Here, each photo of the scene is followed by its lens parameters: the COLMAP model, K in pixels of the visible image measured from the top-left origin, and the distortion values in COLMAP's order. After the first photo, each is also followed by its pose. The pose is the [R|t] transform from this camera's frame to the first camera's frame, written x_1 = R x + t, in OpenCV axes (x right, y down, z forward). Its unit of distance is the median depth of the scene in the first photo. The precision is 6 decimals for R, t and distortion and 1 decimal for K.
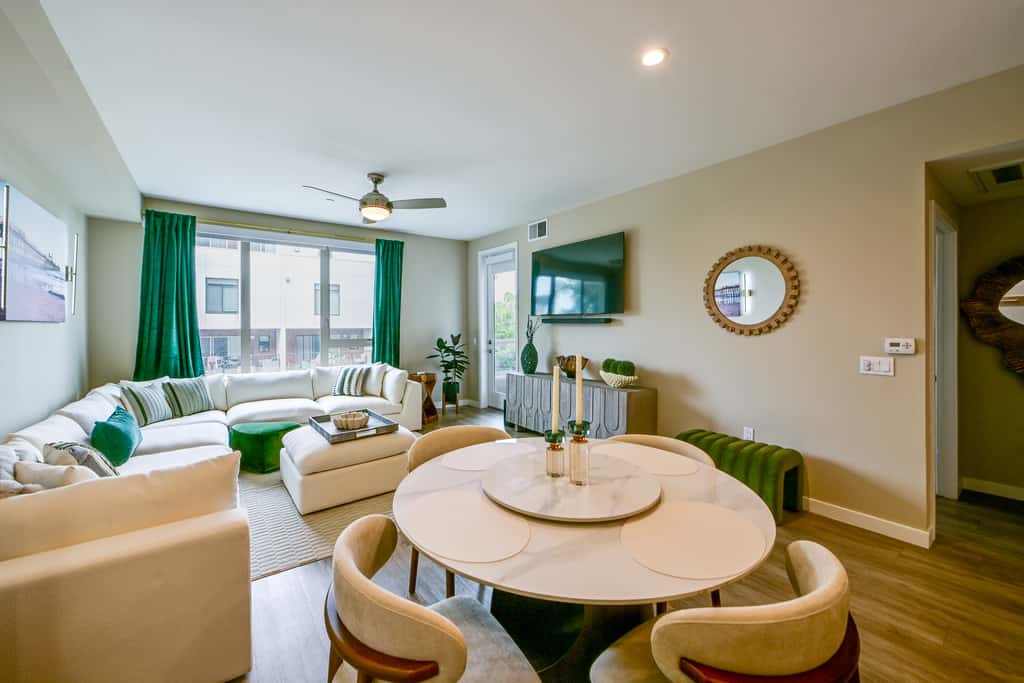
lens RADIAL K [[410.7, 0, 513.5], [0, 410.7, 324.7], [0, 0, 1]] dist [-0.001801, 0.000368]
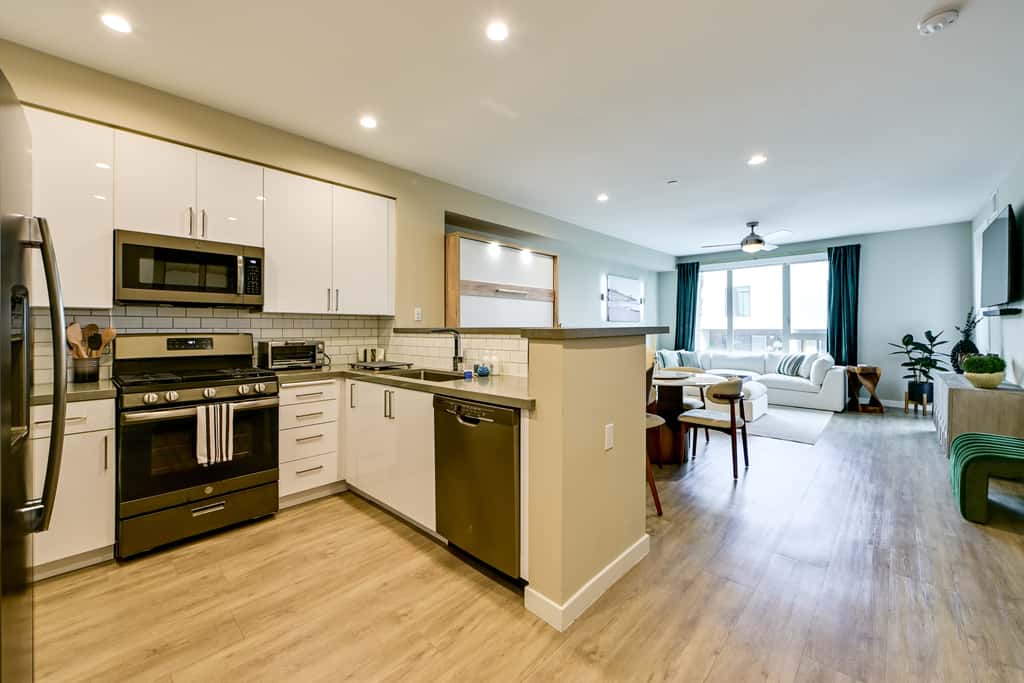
lens RADIAL K [[410.7, 0, 506.5], [0, 410.7, 328.6], [0, 0, 1]] dist [-0.001801, 0.000368]
pose [[0.183928, 0.001262, -0.982939, 0.848918], [0.006156, 0.999978, 0.002436, 0.016590], [0.982920, -0.006499, 0.183916, -0.153489]]
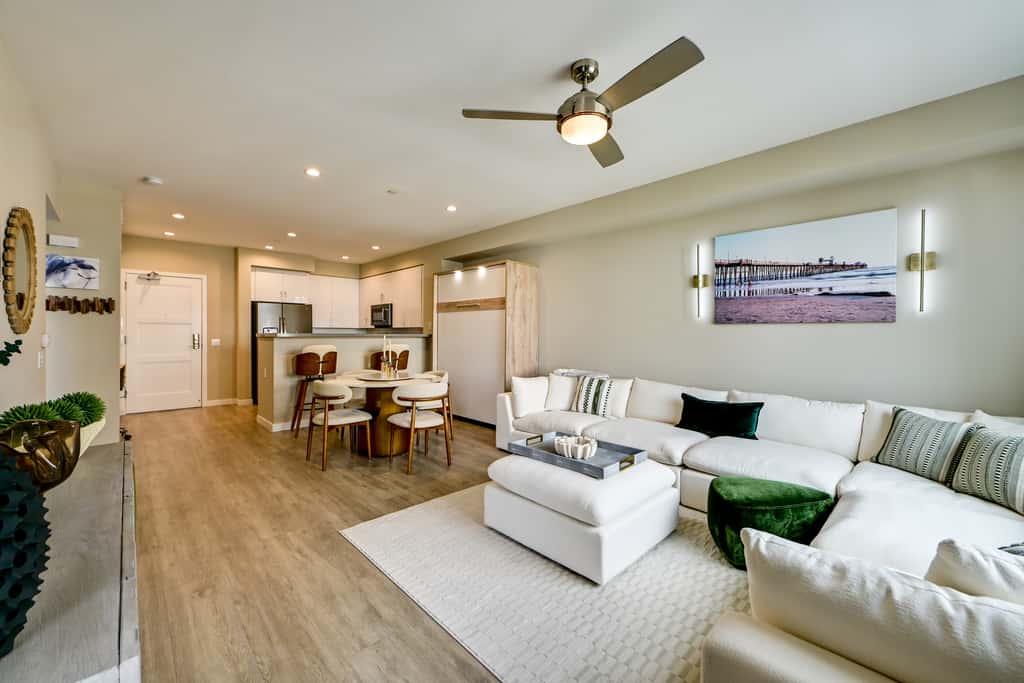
lens RADIAL K [[410.7, 0, 509.0], [0, 410.7, 333.1], [0, 0, 1]] dist [-0.001801, 0.000368]
pose [[-0.992217, -0.003511, -0.124471, -0.138099], [-0.002868, 0.999982, -0.005347, 0.019009], [0.124488, -0.004948, -0.992209, 1.350966]]
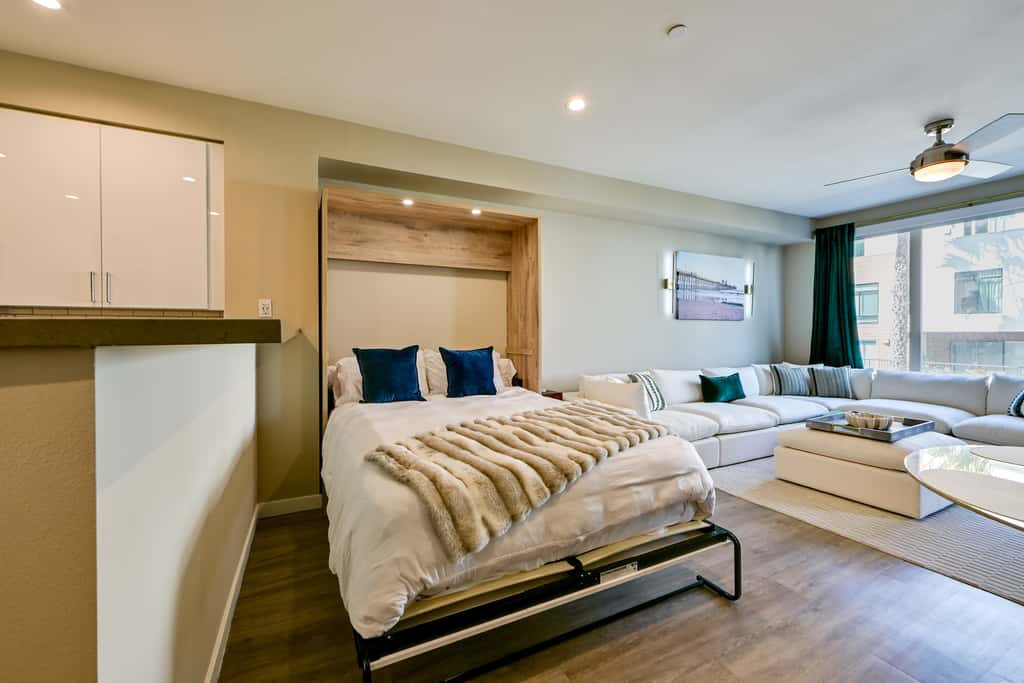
lens RADIAL K [[410.7, 0, 503.9], [0, 410.7, 336.5], [0, 0, 1]] dist [-0.001801, 0.000368]
pose [[-0.171591, 0.012148, -0.985093, 0.491402], [0.007234, 0.999913, 0.011070, 0.024439], [0.985142, -0.005227, -0.171664, 0.273734]]
